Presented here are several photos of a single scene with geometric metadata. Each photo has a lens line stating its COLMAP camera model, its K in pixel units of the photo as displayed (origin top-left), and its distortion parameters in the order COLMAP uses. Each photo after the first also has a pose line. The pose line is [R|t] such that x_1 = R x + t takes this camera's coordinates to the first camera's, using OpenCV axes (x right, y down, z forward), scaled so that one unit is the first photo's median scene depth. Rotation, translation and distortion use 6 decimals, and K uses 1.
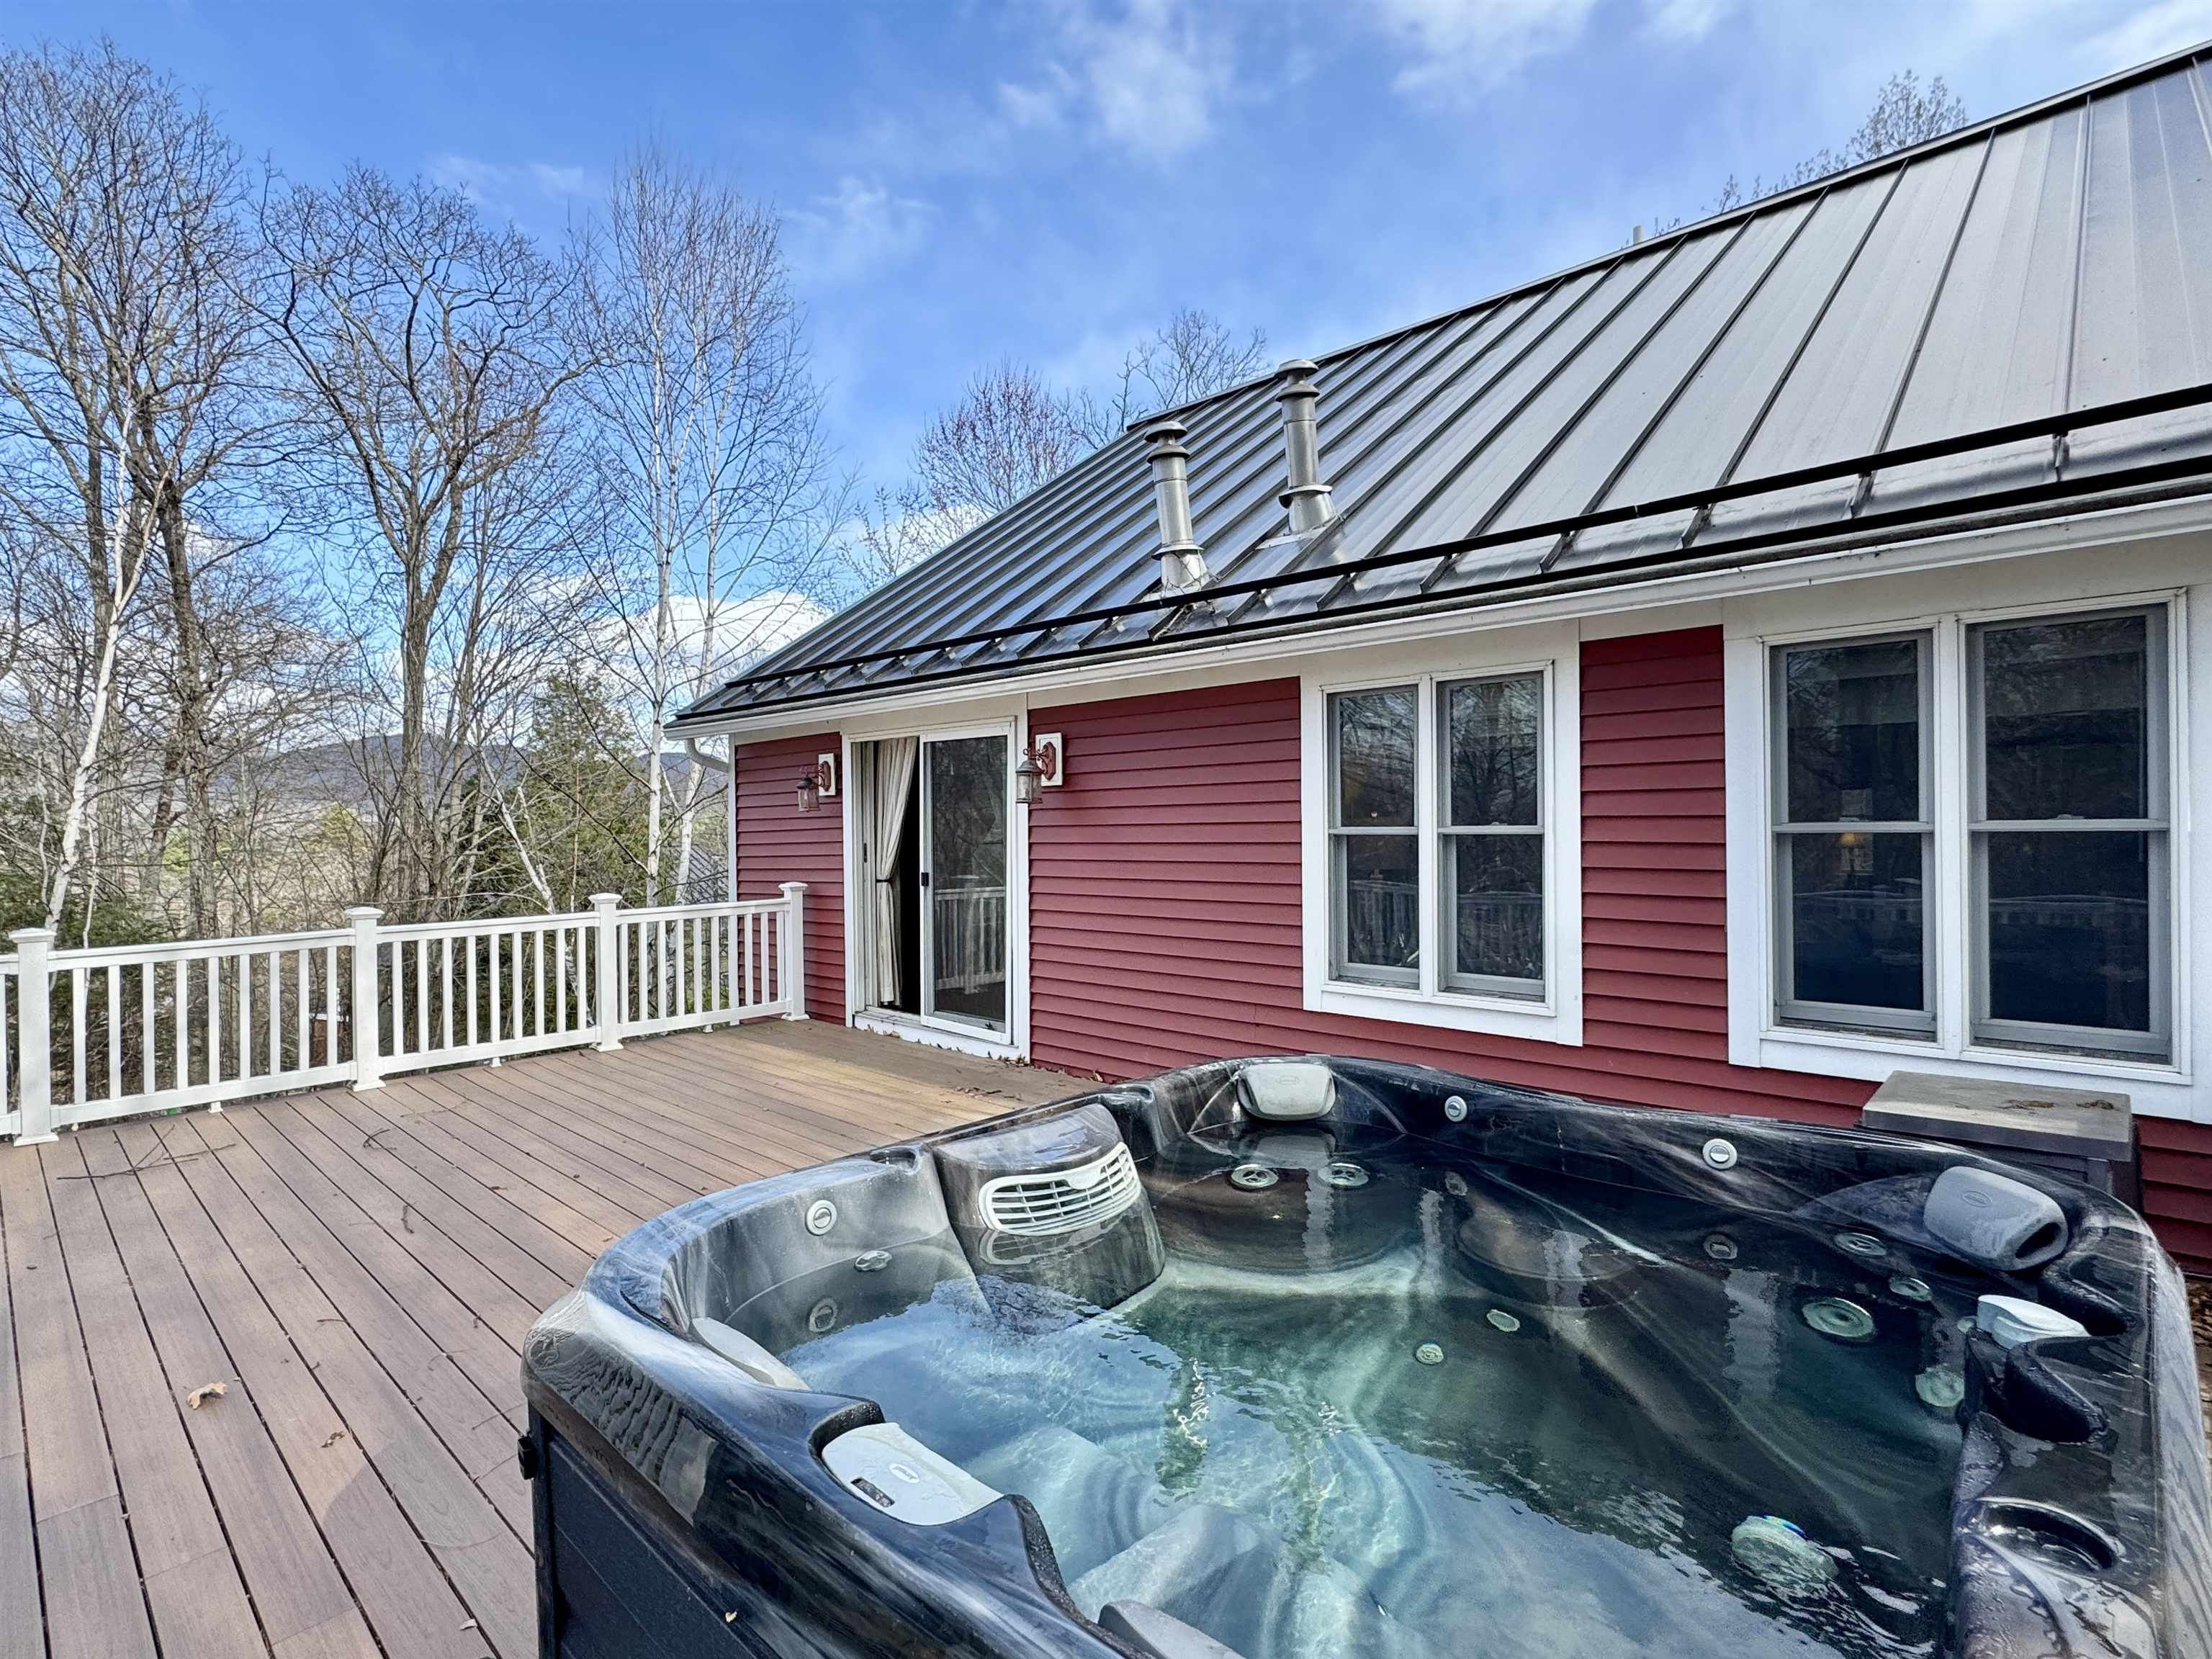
lens RADIAL K [[1081.6, 0, 1101.0], [0, 1081.6, 833.7], [0, 0, 1]] dist [-0.003883, 0.000725]
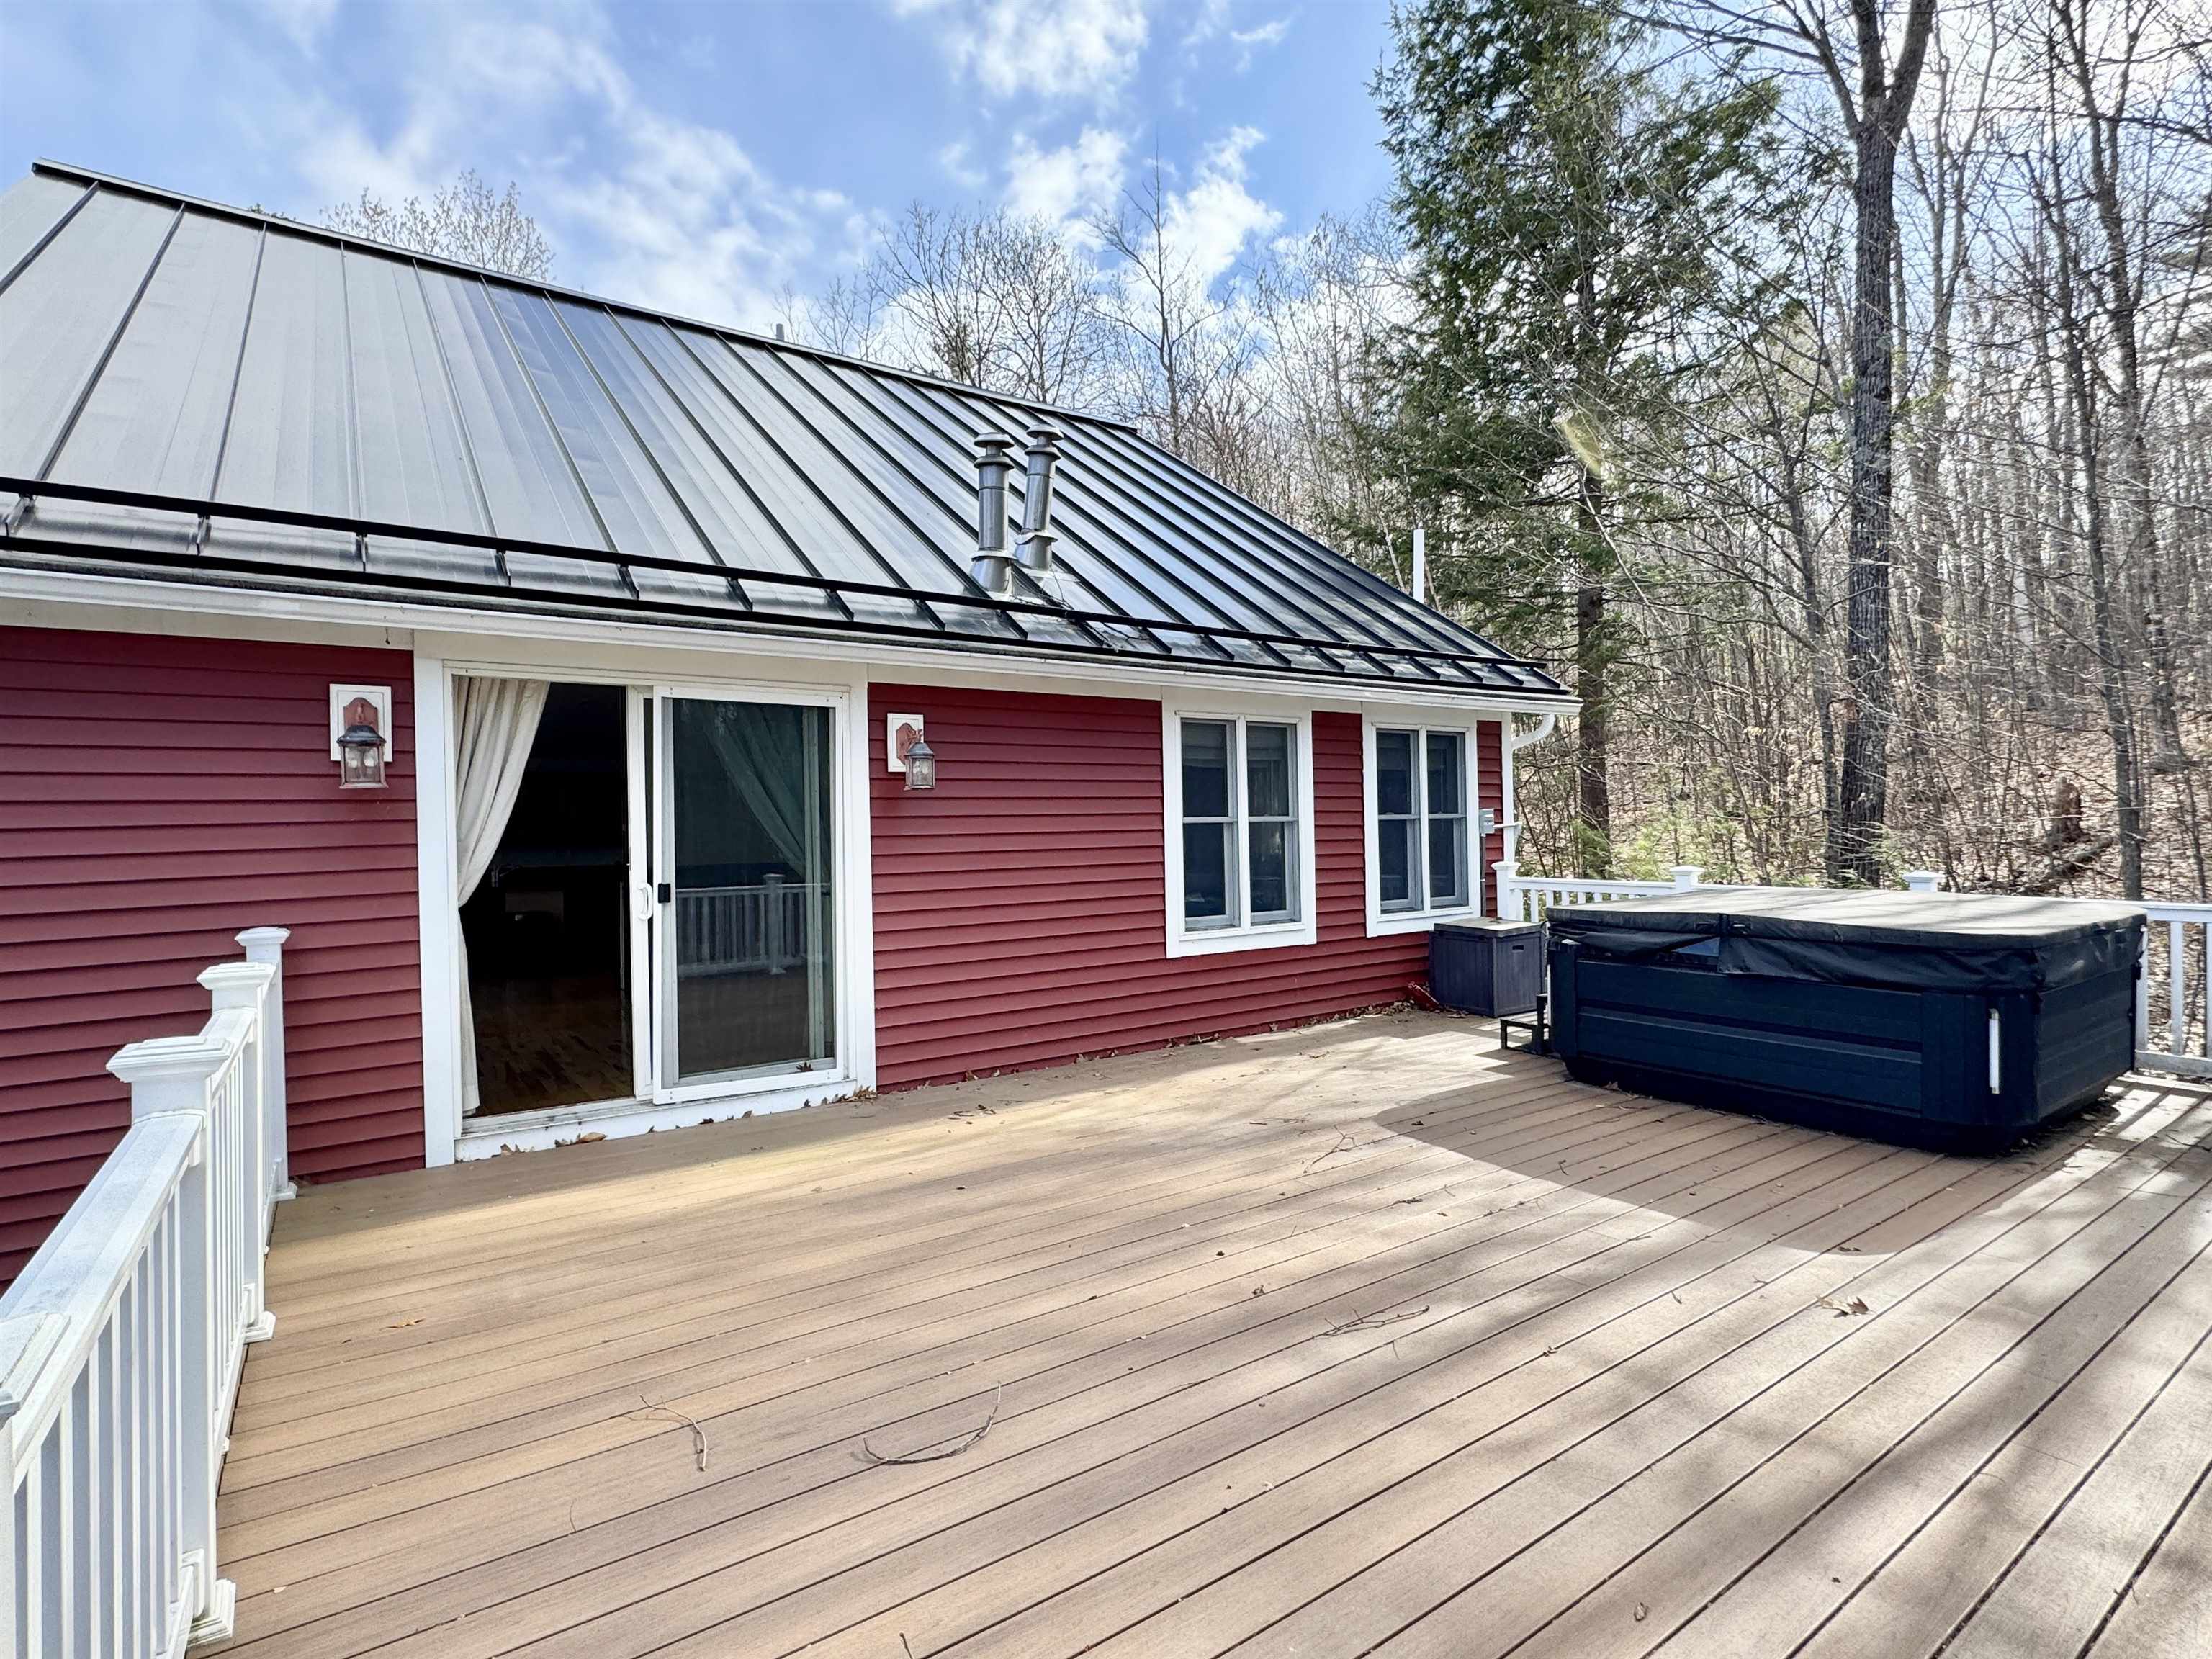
lens RADIAL K [[1081.6, 0, 1105.0], [0, 1081.6, 831.7], [0, 0, 1]] dist [-0.003883, 0.000725]
pose [[0.202762, 0.006702, 0.979205, -0.732576], [0.024332, 0.999633, -0.011880, 0.016268], [-0.978926, 0.026235, 0.202525, 0.536508]]
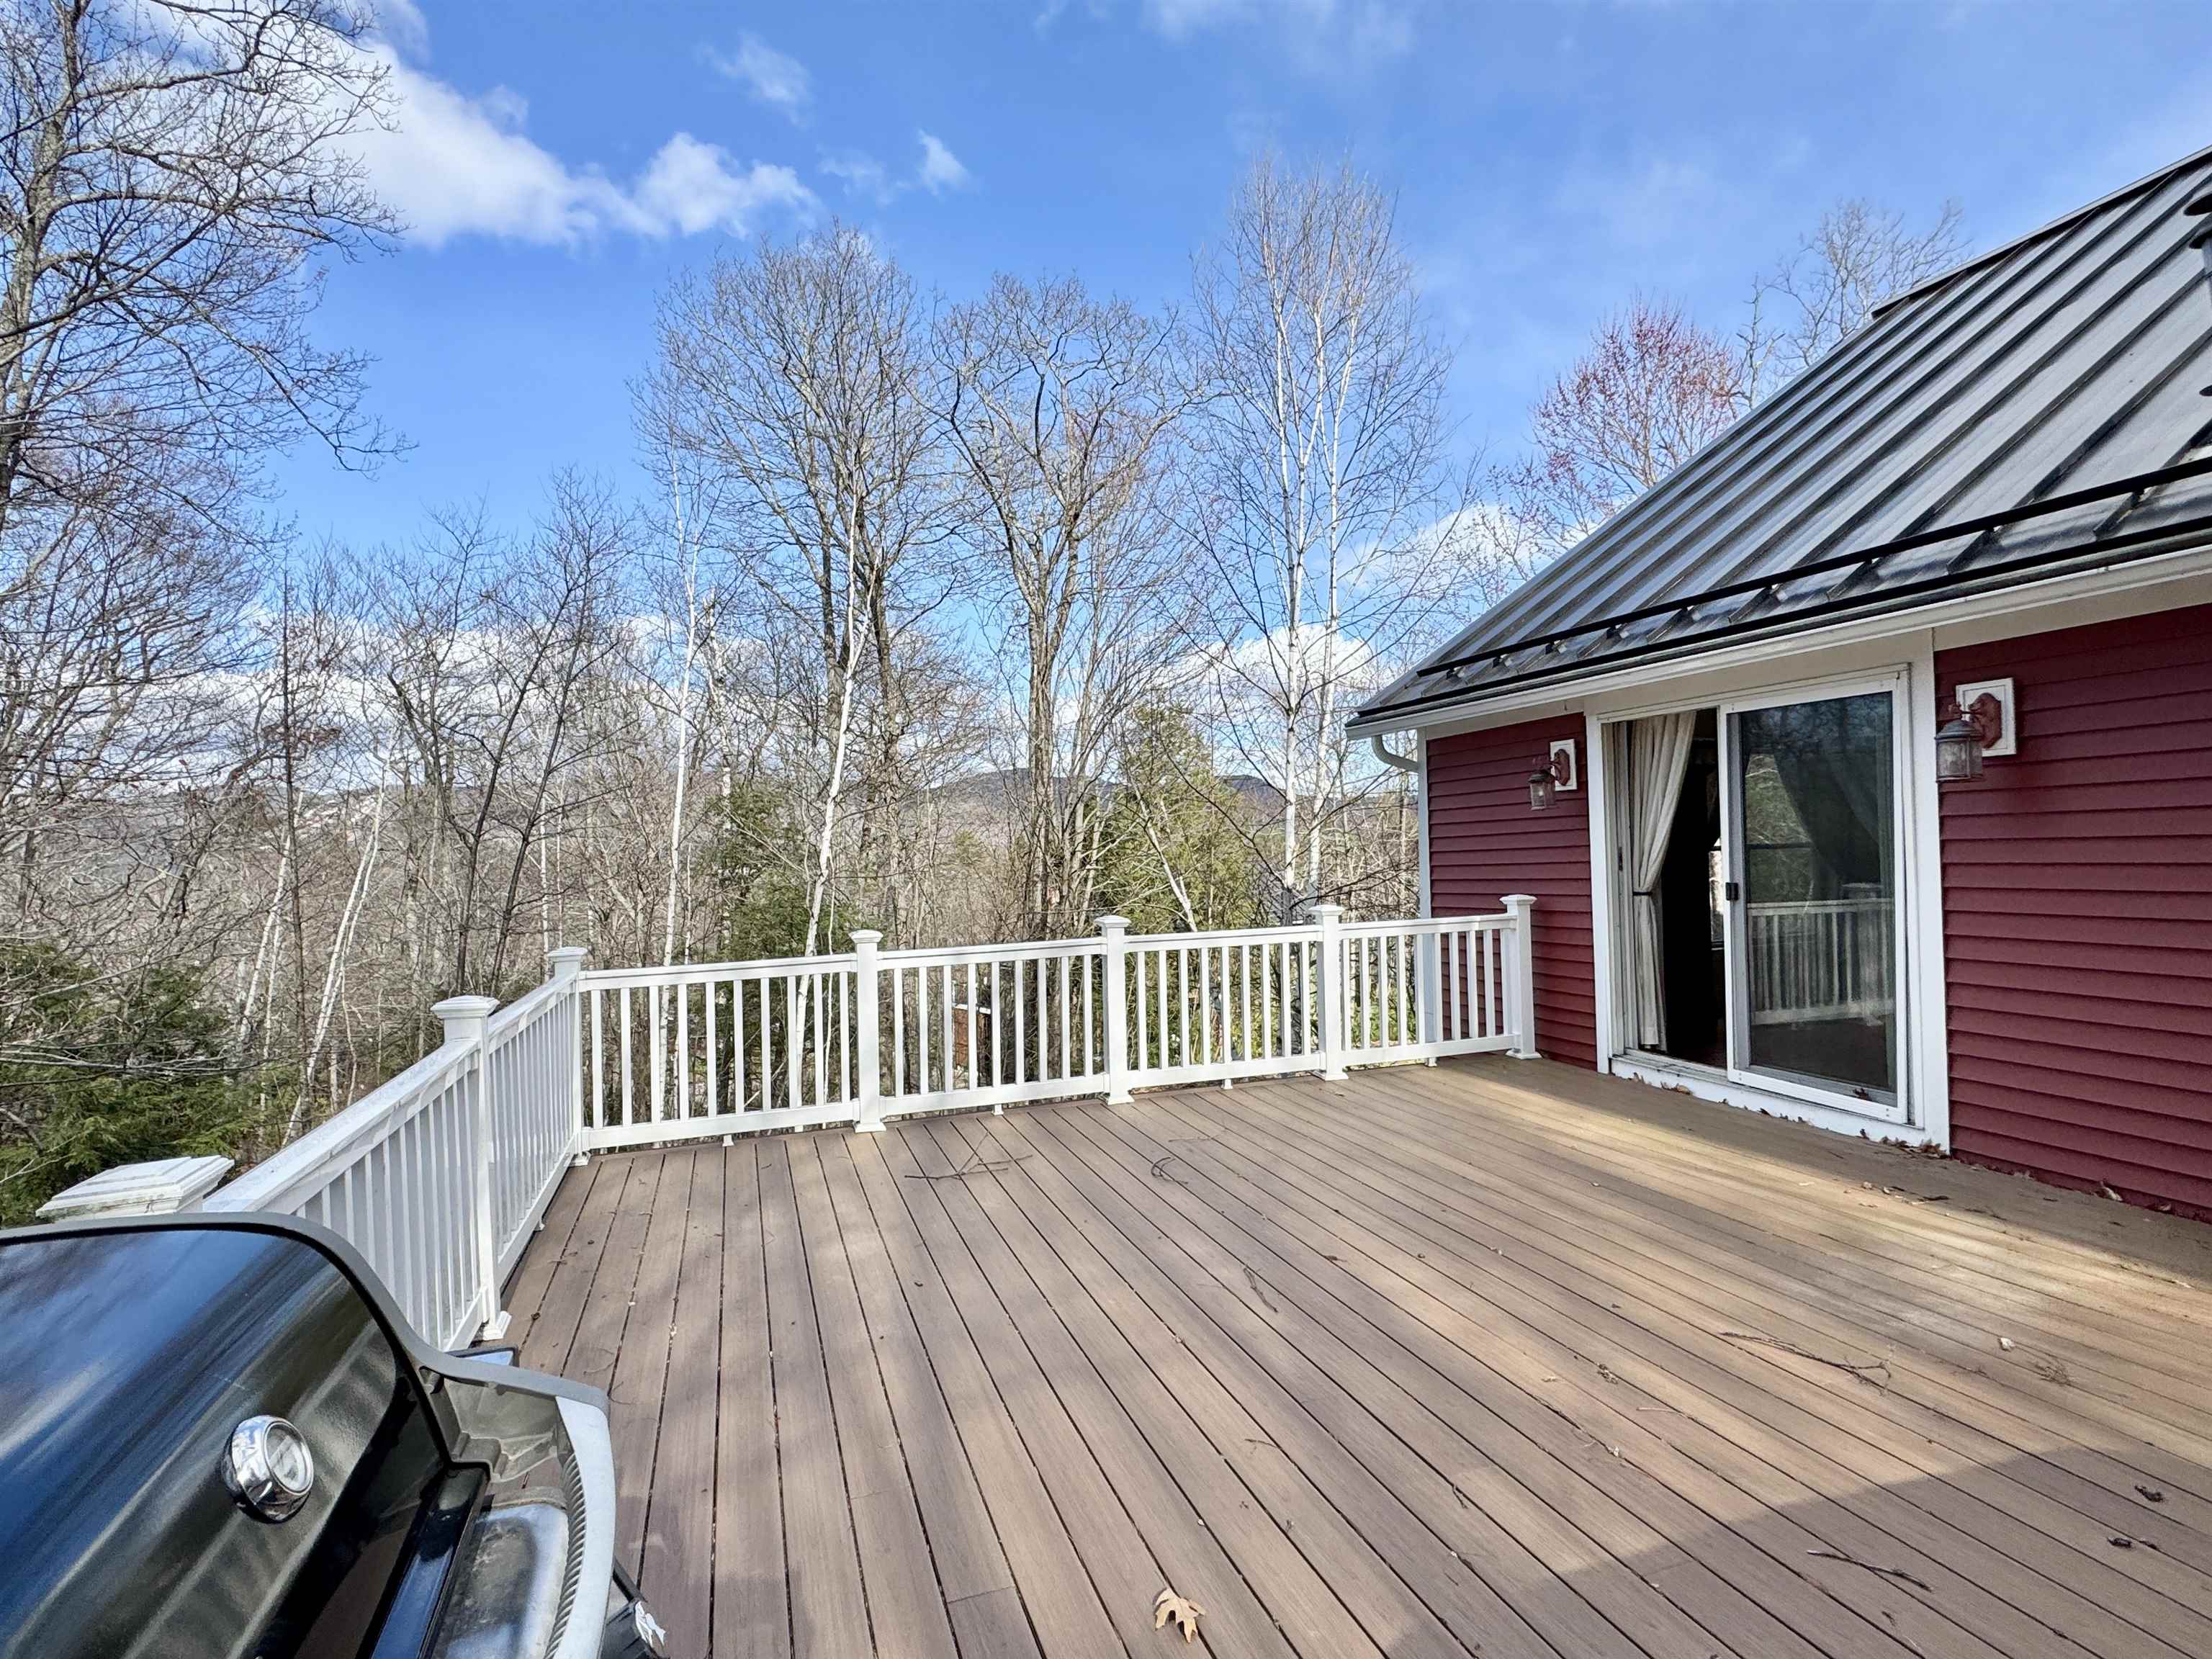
lens RADIAL K [[1081.6, 0, 1102.0], [0, 1081.6, 833.4], [0, 0, 1]] dist [-0.003883, 0.000725]
pose [[0.884986, -0.017610, -0.465284, -0.186927], [0.010065, 0.999775, -0.018695, 0.009703], [0.465508, 0.011861, 0.884964, 0.102447]]
